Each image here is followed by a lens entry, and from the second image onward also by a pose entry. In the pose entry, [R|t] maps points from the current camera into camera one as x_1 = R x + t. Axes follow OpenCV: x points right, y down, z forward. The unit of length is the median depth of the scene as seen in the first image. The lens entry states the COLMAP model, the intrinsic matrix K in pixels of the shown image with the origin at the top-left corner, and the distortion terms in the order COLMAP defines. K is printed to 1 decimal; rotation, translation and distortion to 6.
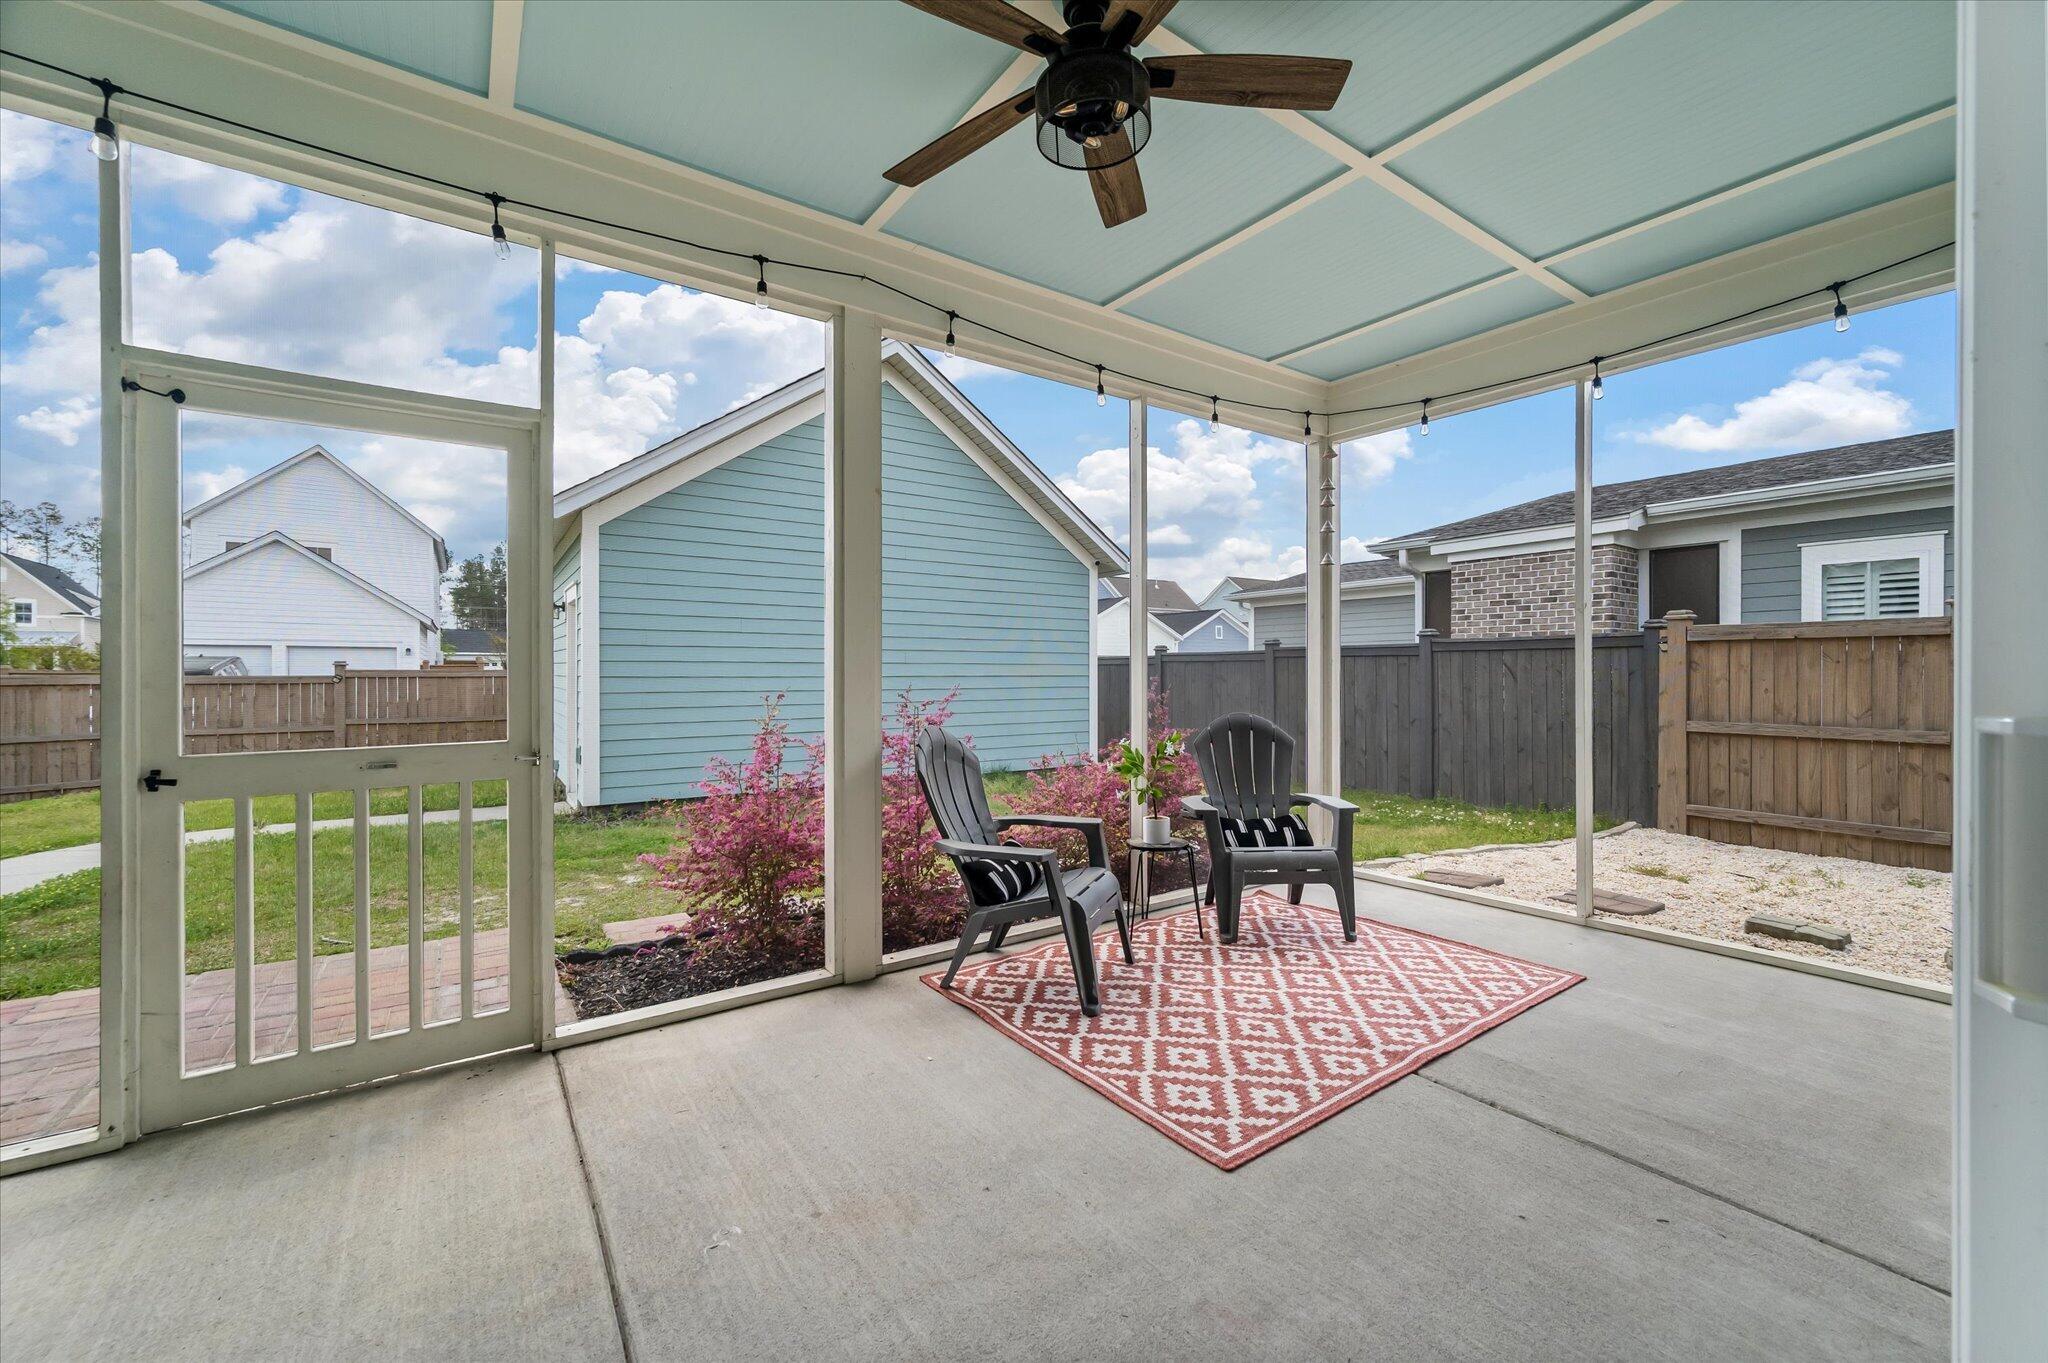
lens RADIAL K [[803.1, 0, 1028.4], [0, 803.1, 678.9], [0, 0, 1]] dist [0.001978, 0.000012]
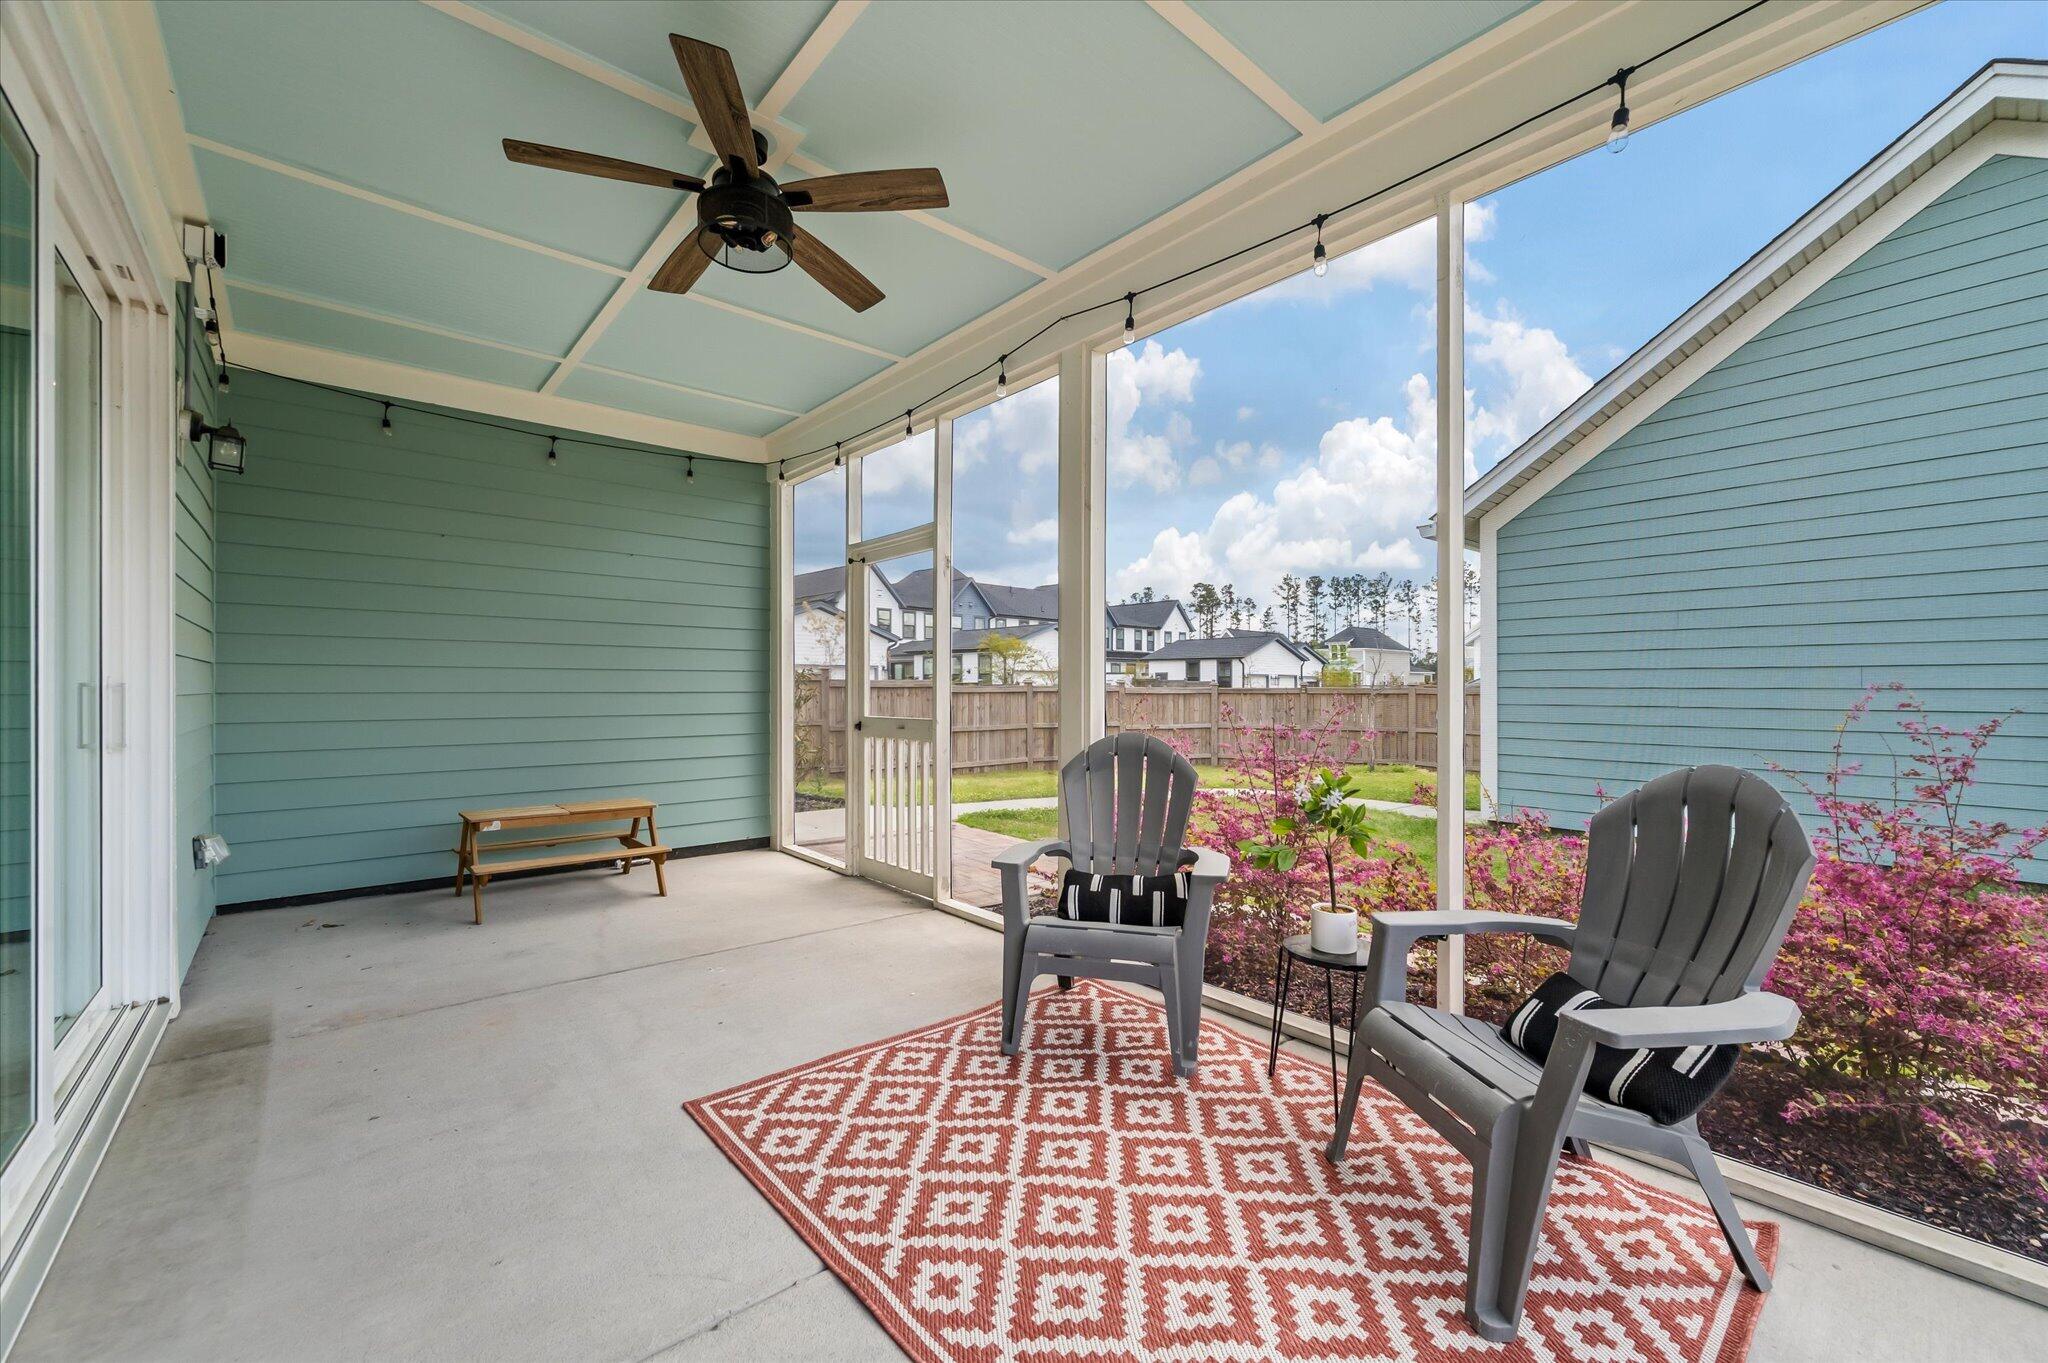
lens RADIAL K [[803.1, 0, 1027.2], [0, 803.1, 680.8], [0, 0, 1]] dist [0.001978, 0.000012]
pose [[0.109600, -0.009957, -0.993926, 1.127934], [-0.007758, 0.999911, -0.010872, 0.014582], [0.993946, 0.008903, 0.109513, 1.059991]]
